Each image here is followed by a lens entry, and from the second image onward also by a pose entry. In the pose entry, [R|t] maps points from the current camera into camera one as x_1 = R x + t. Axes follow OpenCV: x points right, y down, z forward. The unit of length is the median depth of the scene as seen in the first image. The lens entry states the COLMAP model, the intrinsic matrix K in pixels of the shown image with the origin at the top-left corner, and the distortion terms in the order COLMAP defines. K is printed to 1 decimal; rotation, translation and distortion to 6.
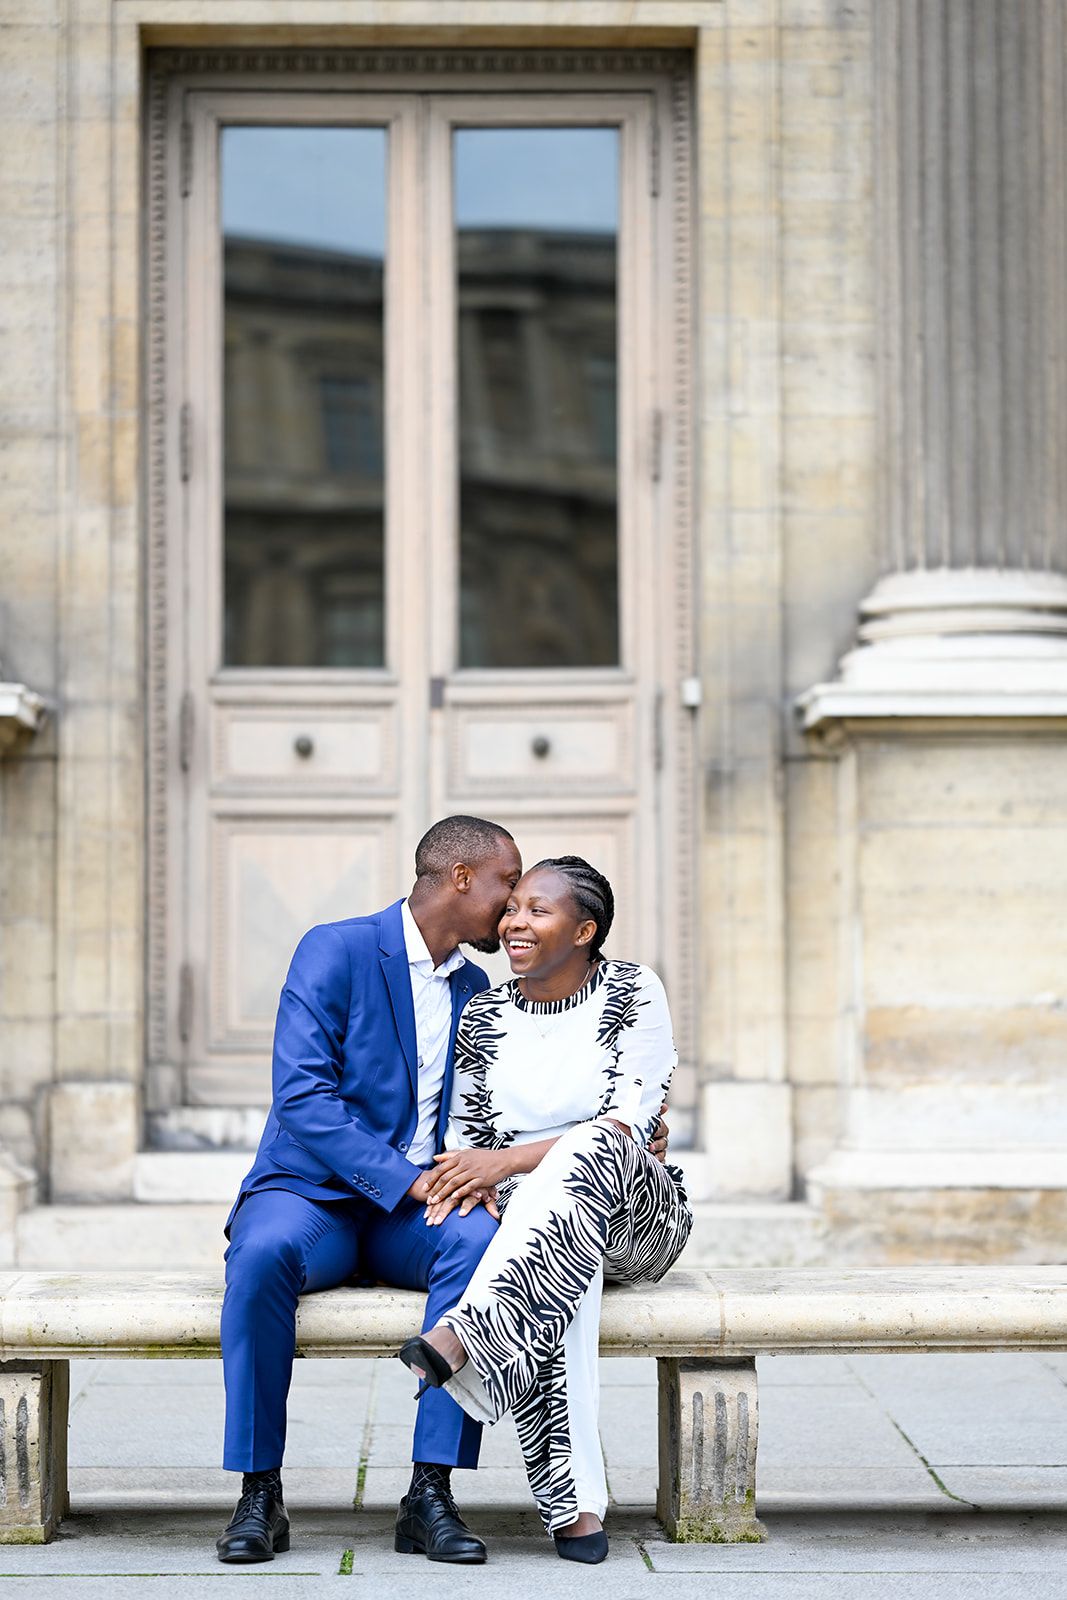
lens RADIAL K [[4043.8, 0, 533.5], [0, 4043.8, 800.0], [0, 0, 1]] dist [-0.015206, -0.061145]
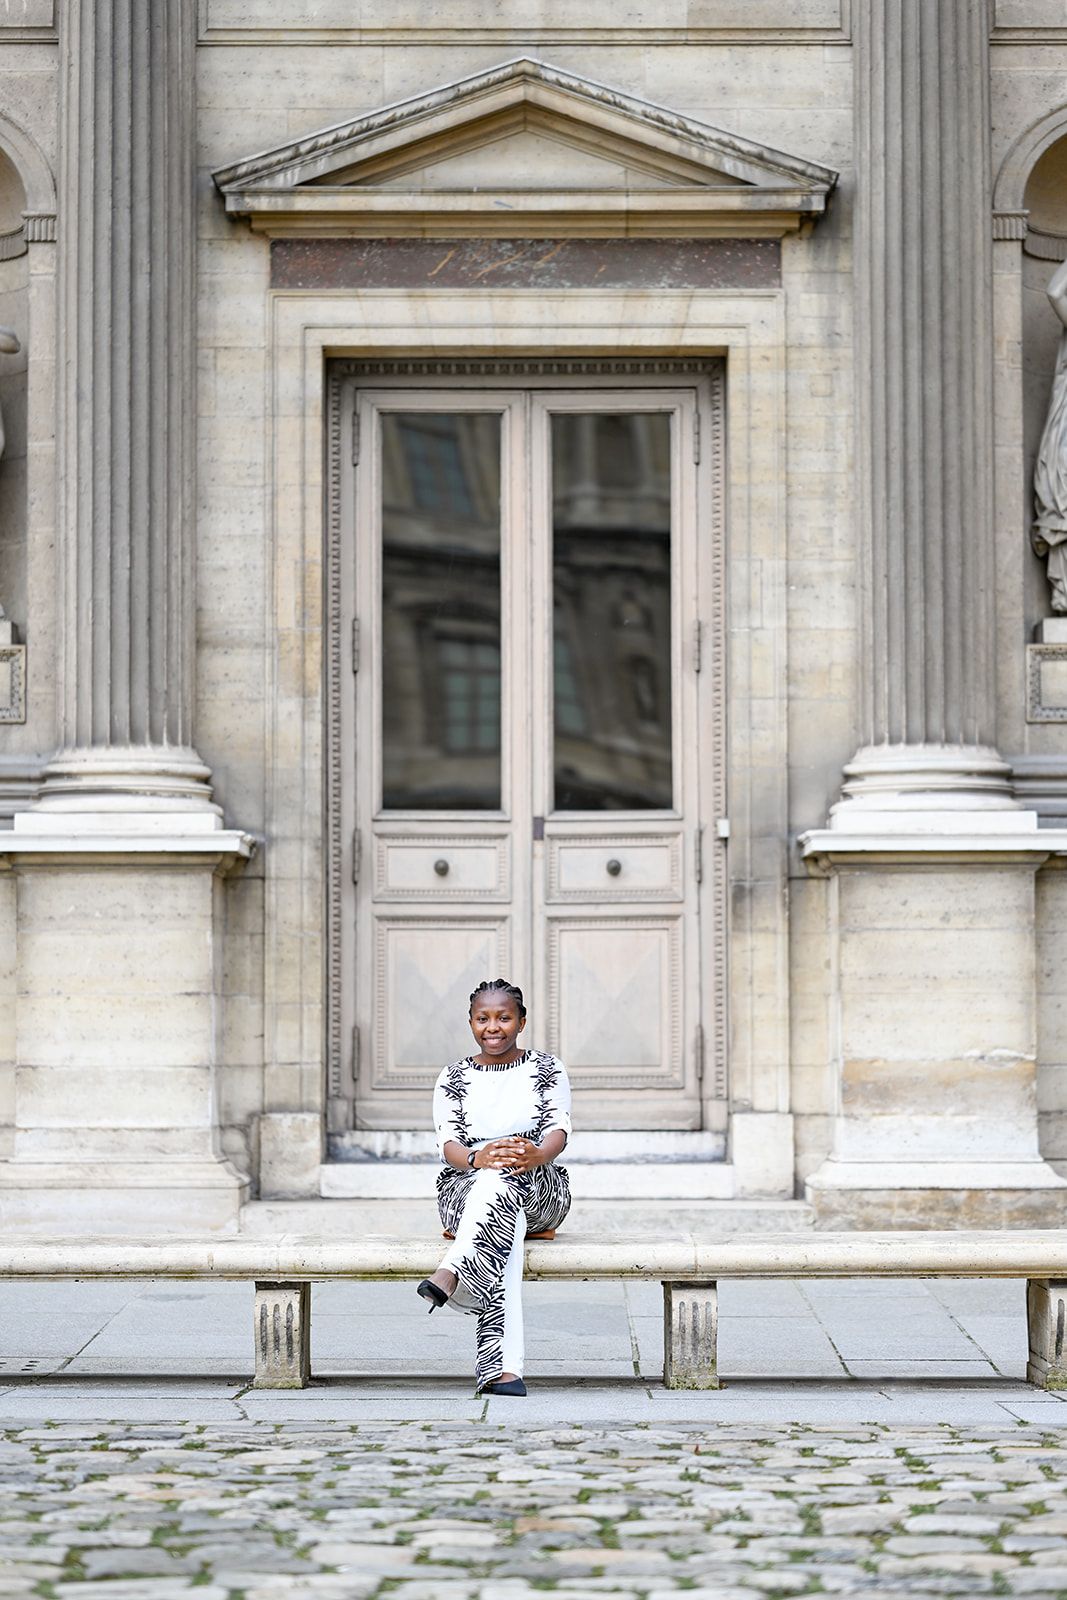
lens RADIAL K [[4098.3, 0, 584.7], [0, 4098.3, 797.2], [0, 0, 1]] dist [-0.059285, 0.299001]
pose [[0.999866, 0.000125, -0.016380, 0.015017], [-0.000171, 0.999996, -0.002781, -0.034088], [0.016380, 0.002783, 0.999862, -0.400978]]
